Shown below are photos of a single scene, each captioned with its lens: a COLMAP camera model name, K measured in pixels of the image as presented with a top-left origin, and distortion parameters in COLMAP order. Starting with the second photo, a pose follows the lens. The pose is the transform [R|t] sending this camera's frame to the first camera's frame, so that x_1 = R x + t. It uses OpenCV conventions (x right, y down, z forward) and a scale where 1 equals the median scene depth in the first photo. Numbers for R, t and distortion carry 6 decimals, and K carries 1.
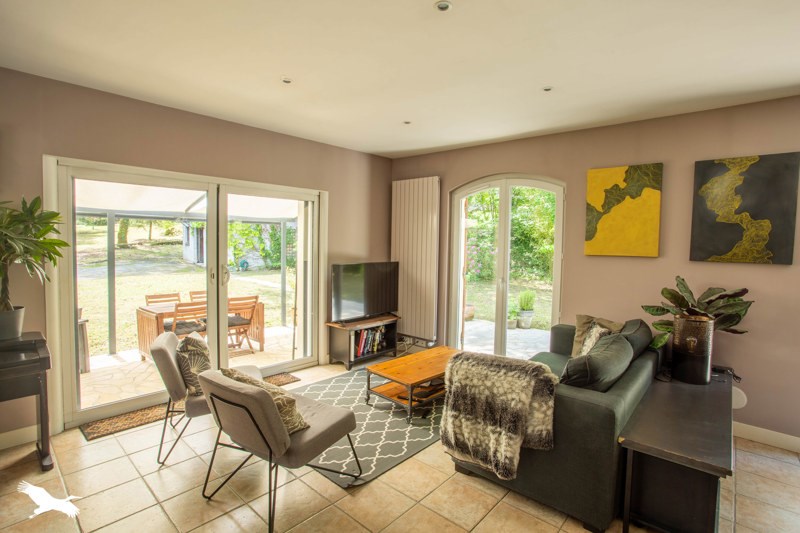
lens RADIAL K [[390.8, 0, 401.5], [0, 390.8, 258.9], [0, 0, 1]] dist [-0.005570, -0.000478]
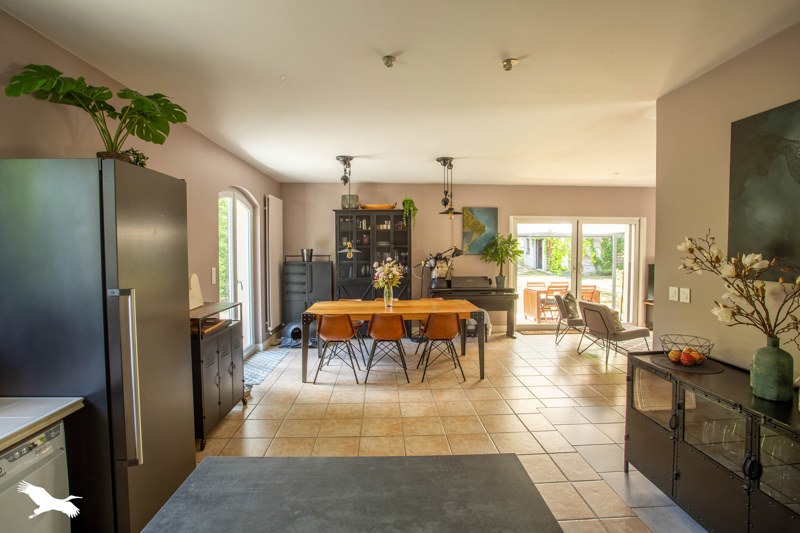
lens RADIAL K [[390.8, 0, 407.2], [0, 390.8, 258.8], [0, 0, 1]] dist [-0.005570, -0.000478]
pose [[0.710777, 0.004201, -0.703405, 0.090238], [-0.020786, 0.999671, -0.015033, 0.014105], [0.703110, 0.025306, 0.710631, -0.302401]]
